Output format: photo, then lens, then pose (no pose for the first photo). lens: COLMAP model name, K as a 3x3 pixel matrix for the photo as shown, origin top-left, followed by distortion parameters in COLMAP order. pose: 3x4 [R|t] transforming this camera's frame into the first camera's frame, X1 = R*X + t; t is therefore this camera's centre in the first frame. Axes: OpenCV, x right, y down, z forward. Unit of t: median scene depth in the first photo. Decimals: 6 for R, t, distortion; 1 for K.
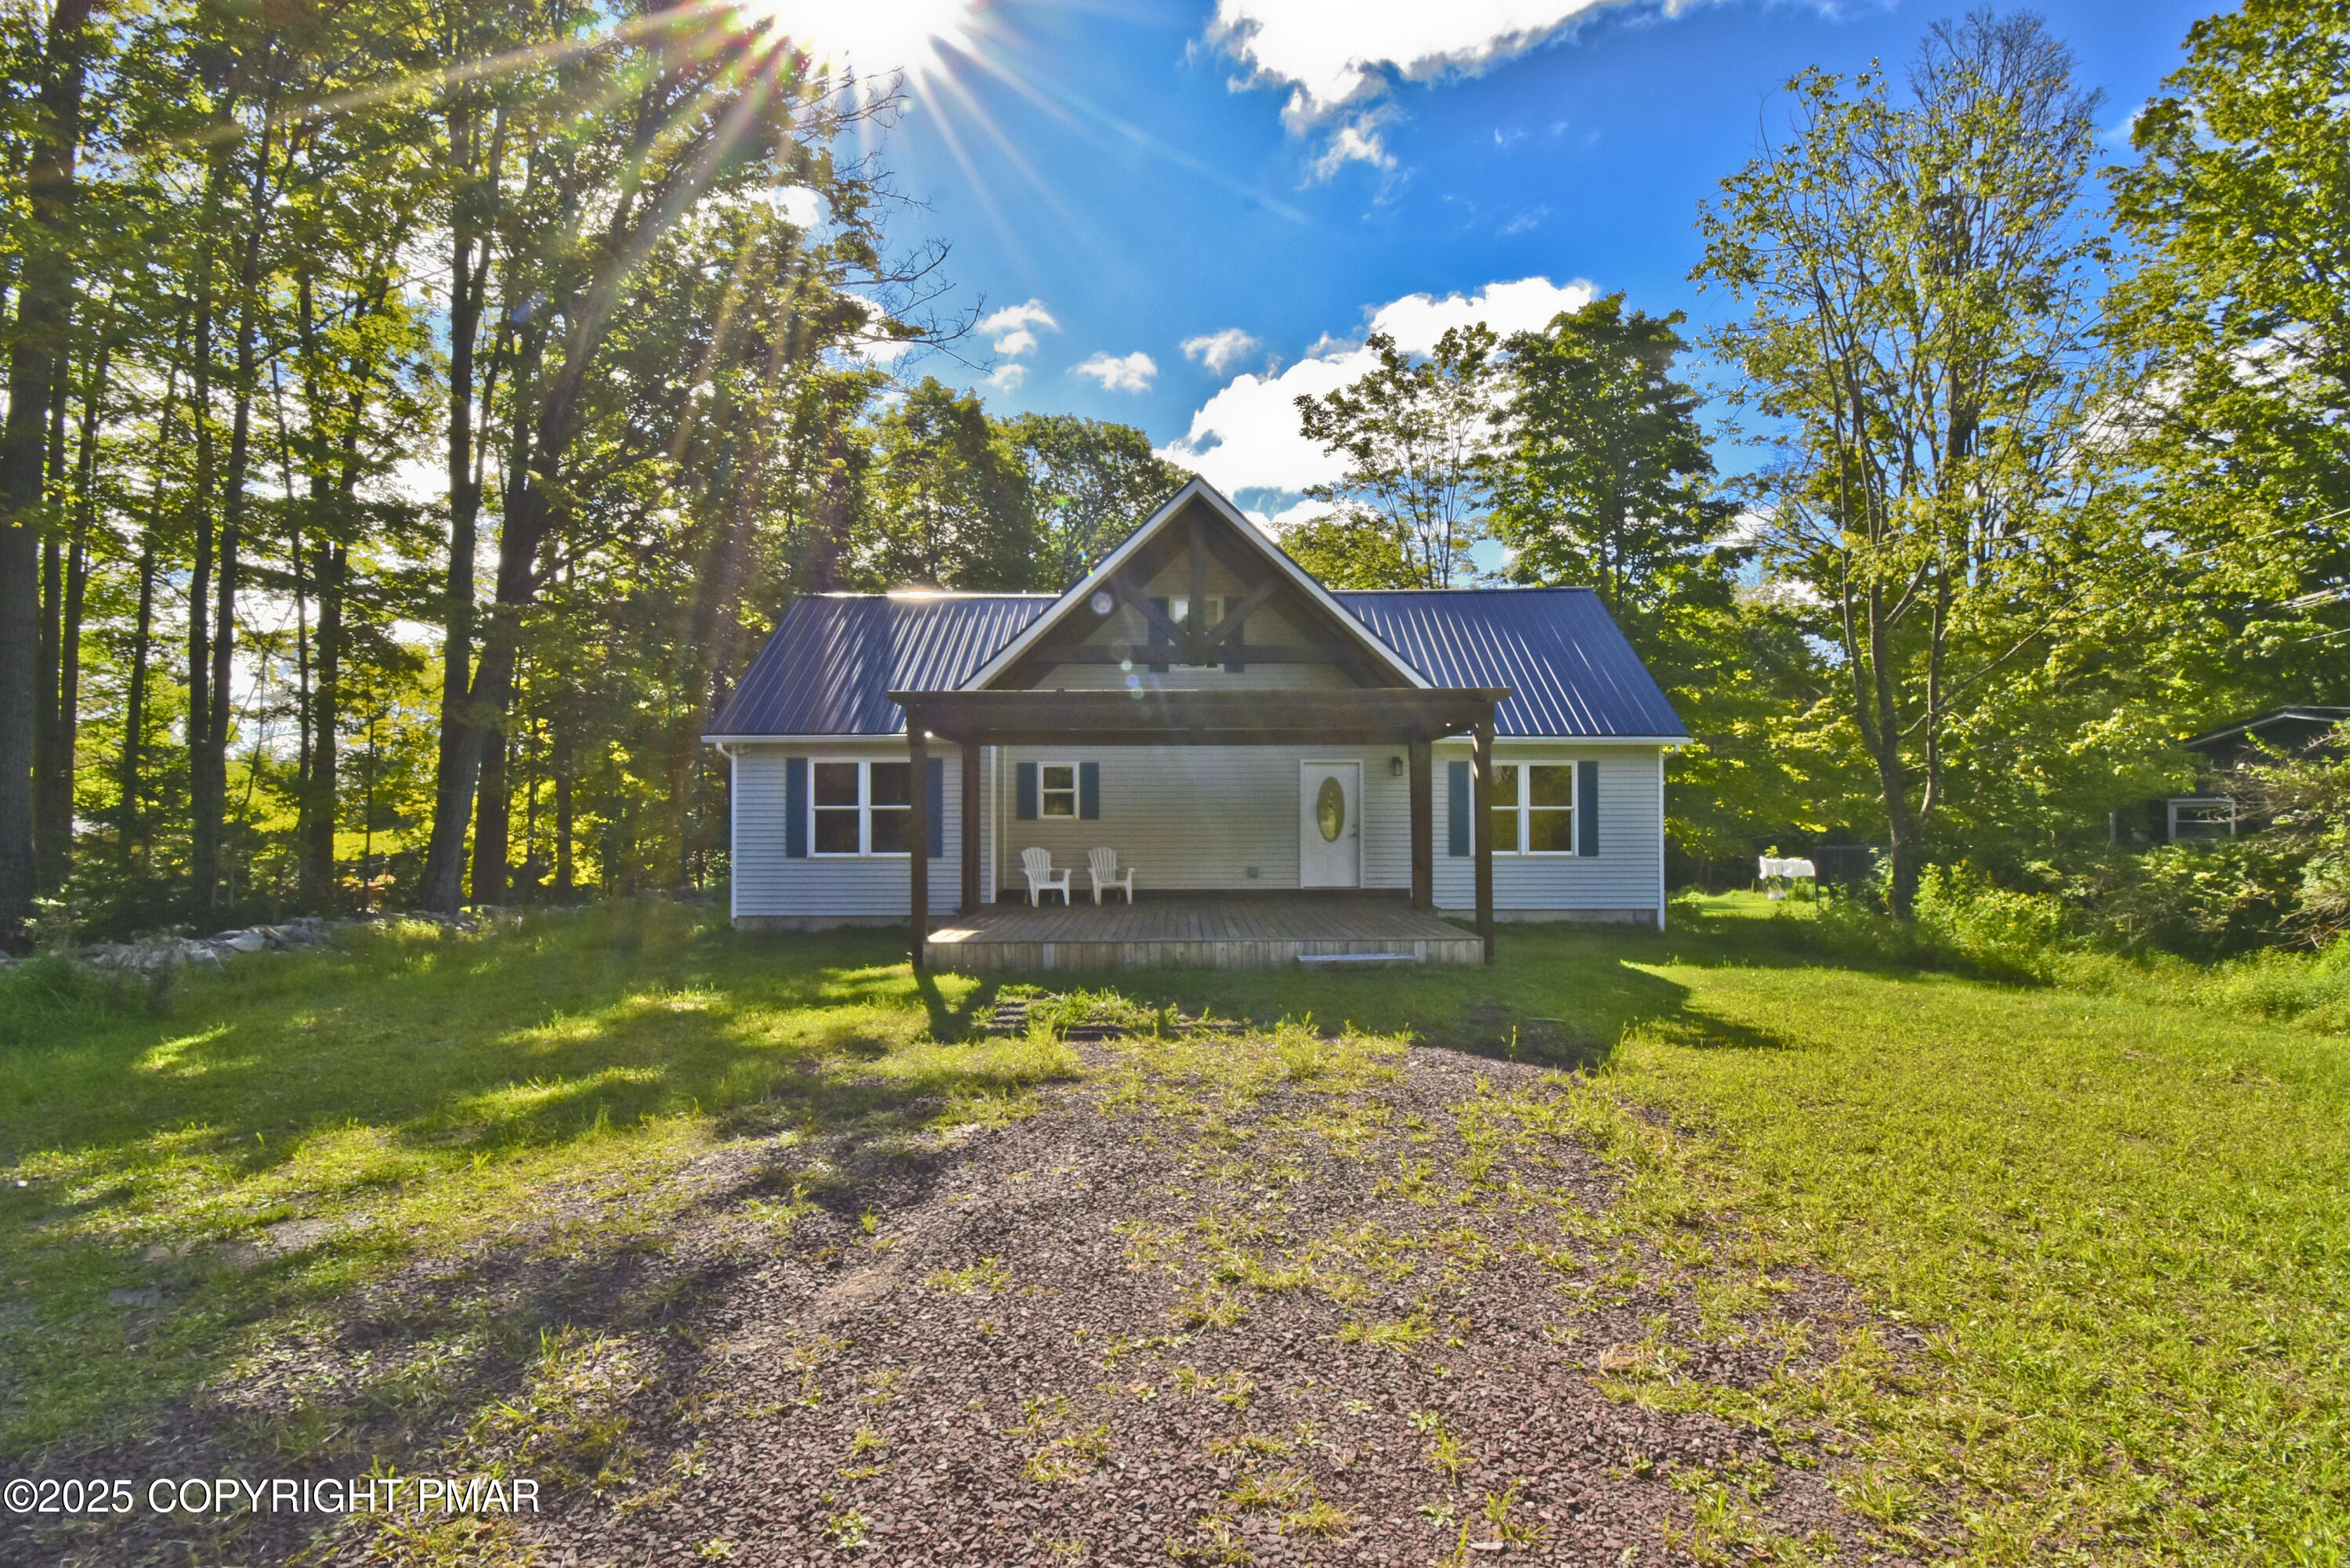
lens RADIAL K [[1099.3, 0, 1178.5], [0, 1099.3, 794.5], [0, 0, 1]] dist [0.022043, -0.024972]
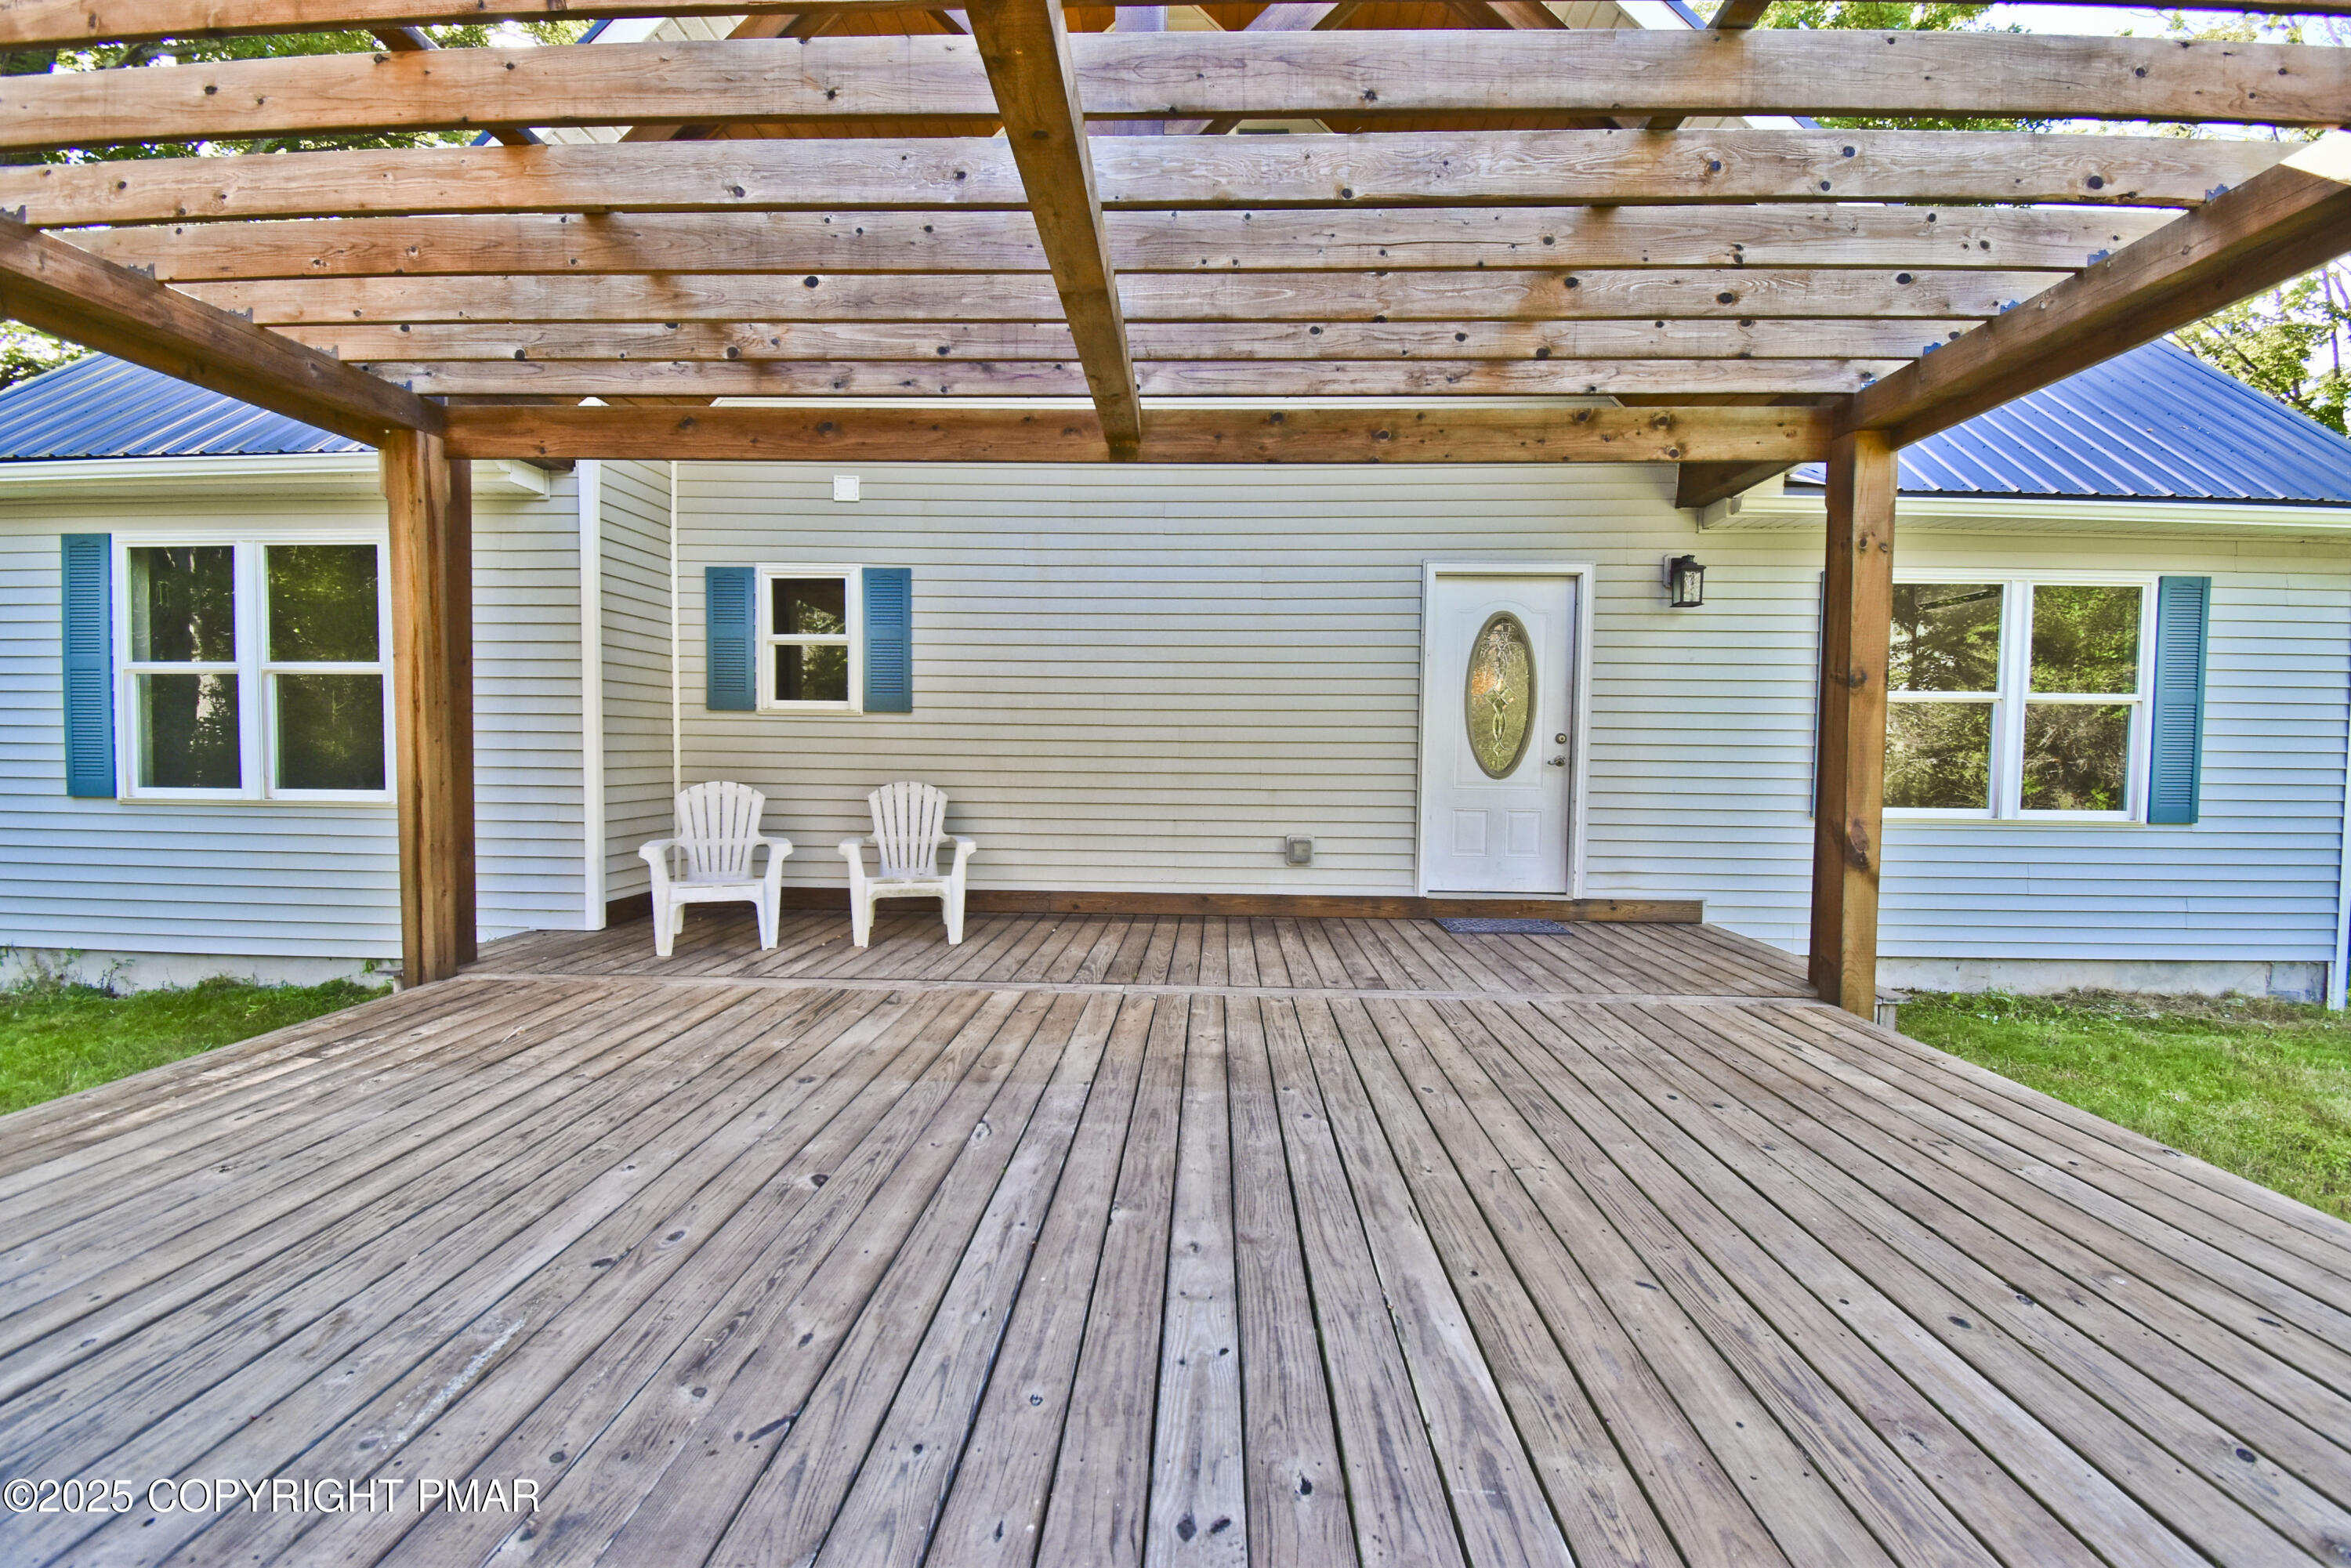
lens RADIAL K [[1099.8, 0, 1179.0], [0, 1099.8, 794.5], [0, 0, 1]] dist [0.022043, -0.024972]
pose [[0.999555, 0.014365, -0.026140, 0.035210], [-0.012968, 0.998517, 0.052868, 0.029763], [0.026860, -0.052506, 0.998259, 0.610060]]
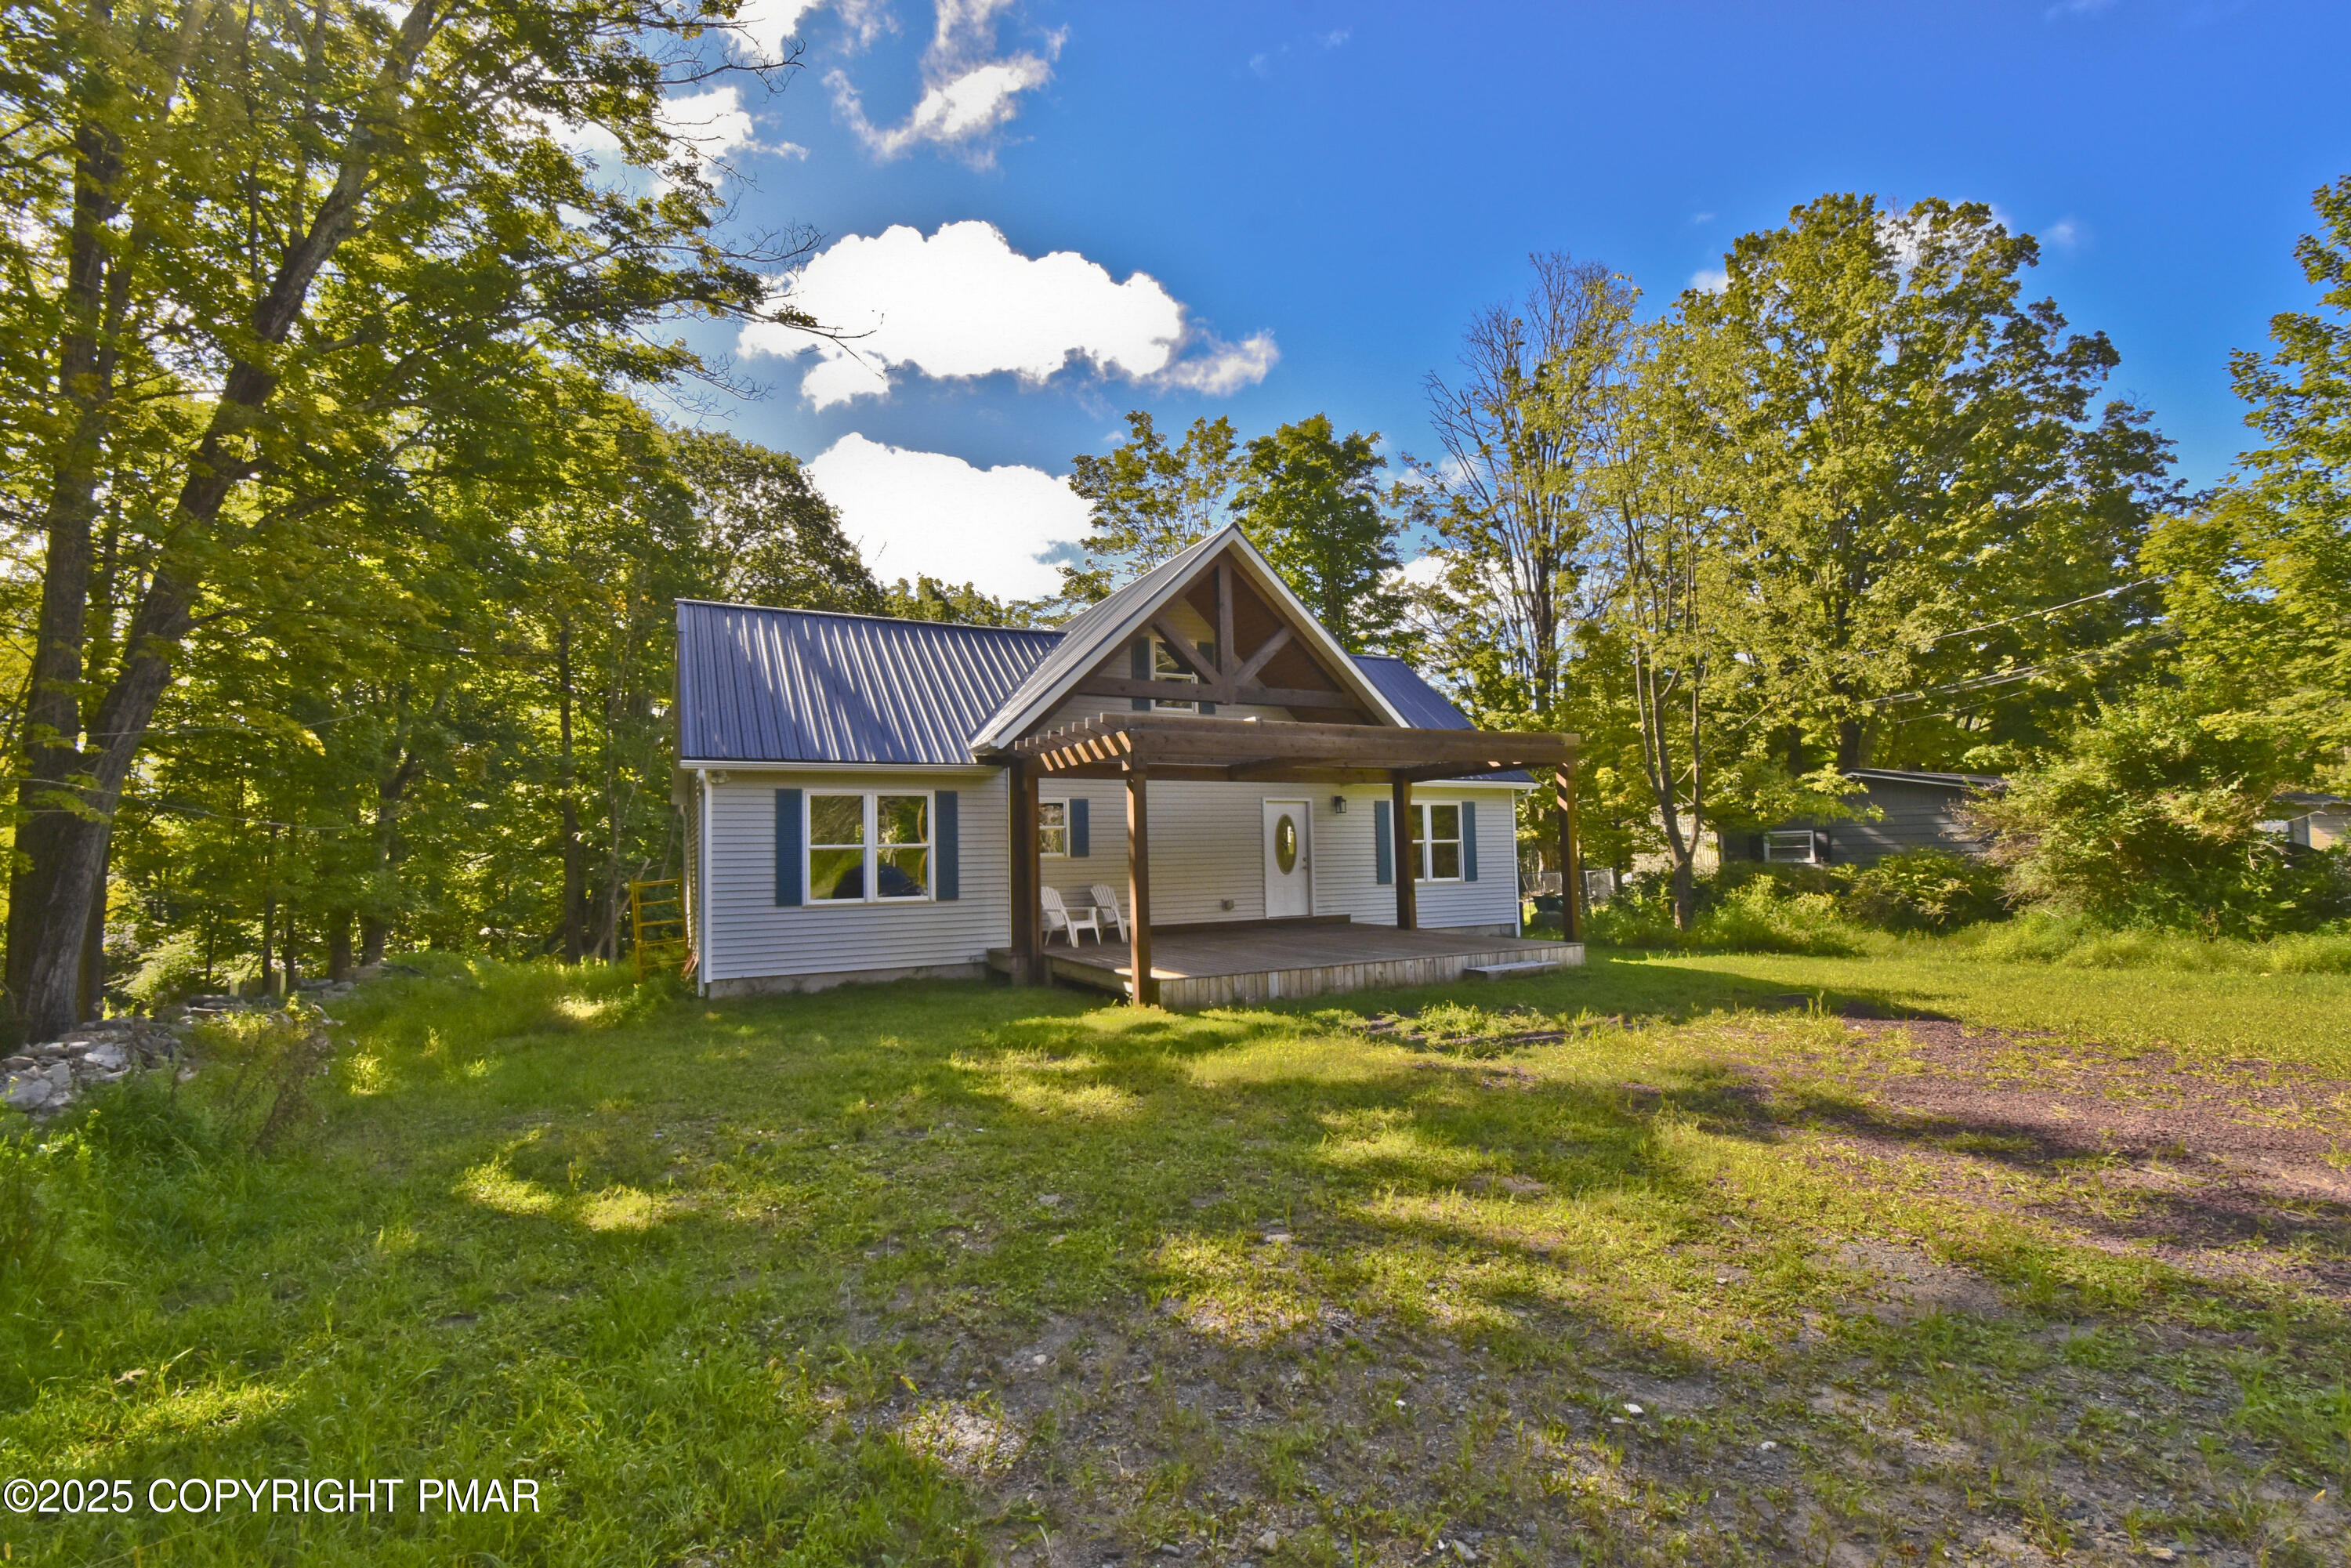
lens RADIAL K [[1065.1, 0, 1178.9], [0, 1065.1, 798.3], [0, 0, 1]] dist [0.016797, -0.022496]
pose [[0.886467, 0.009415, 0.462697, -0.442308], [0.011442, 0.999042, -0.042251, 0.011837], [-0.462651, 0.042748, 0.885509, 0.123280]]
